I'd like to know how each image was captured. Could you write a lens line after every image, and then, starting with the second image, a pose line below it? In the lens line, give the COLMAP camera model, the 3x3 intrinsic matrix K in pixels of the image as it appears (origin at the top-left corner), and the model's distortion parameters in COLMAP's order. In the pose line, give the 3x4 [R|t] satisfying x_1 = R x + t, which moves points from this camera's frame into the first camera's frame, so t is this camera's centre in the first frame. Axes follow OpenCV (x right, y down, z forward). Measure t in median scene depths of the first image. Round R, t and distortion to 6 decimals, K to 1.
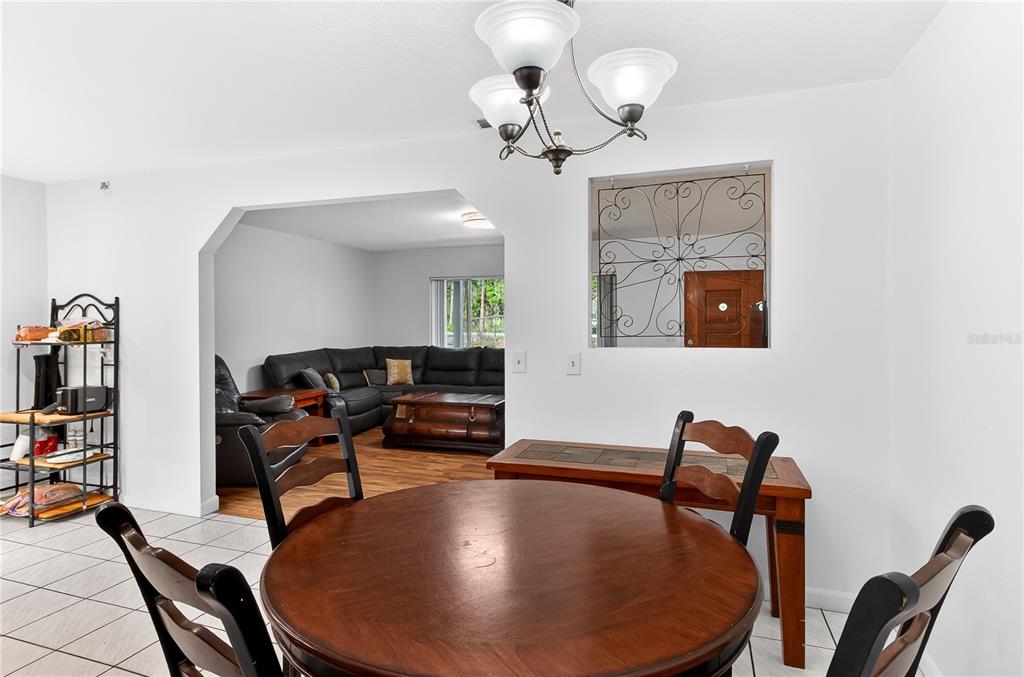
lens RADIAL K [[567.7, 0, 511.0], [0, 567.7, 325.8], [0, 0, 1]] dist [-0.000600, -0.000332]
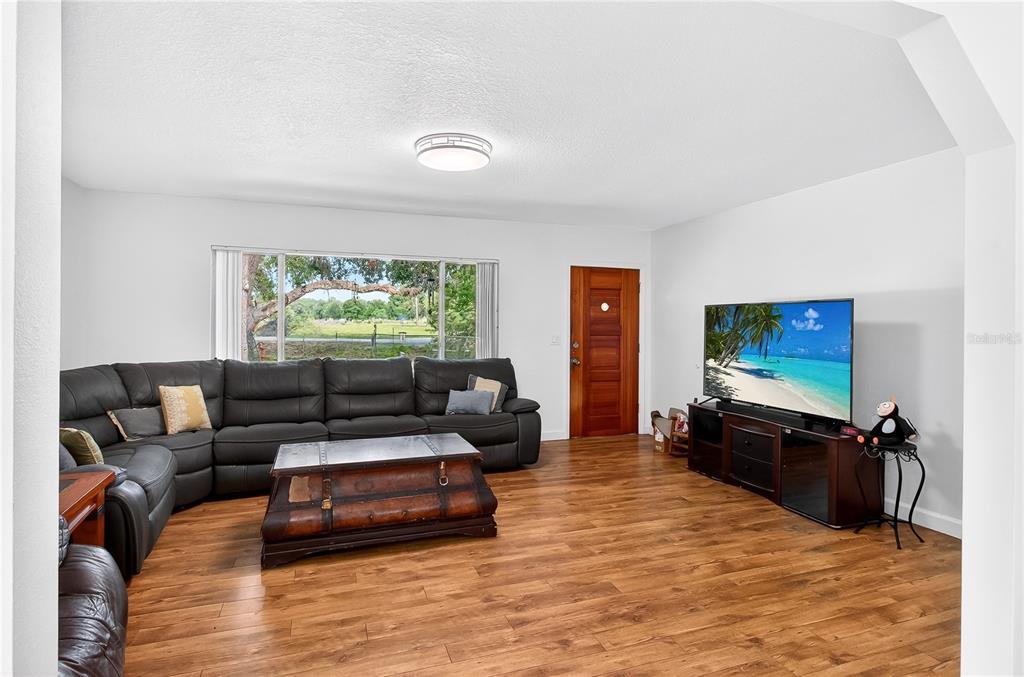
lens RADIAL K [[526.0, 0, 514.5], [0, 526.0, 340.6], [0, 0, 1]] dist [-0.001650, -0.000845]
pose [[0.782926, -0.007348, 0.622072, -0.270339], [-0.006256, 0.999787, 0.019683, 0.002881], [-0.622084, -0.019303, 0.782713, 0.401813]]
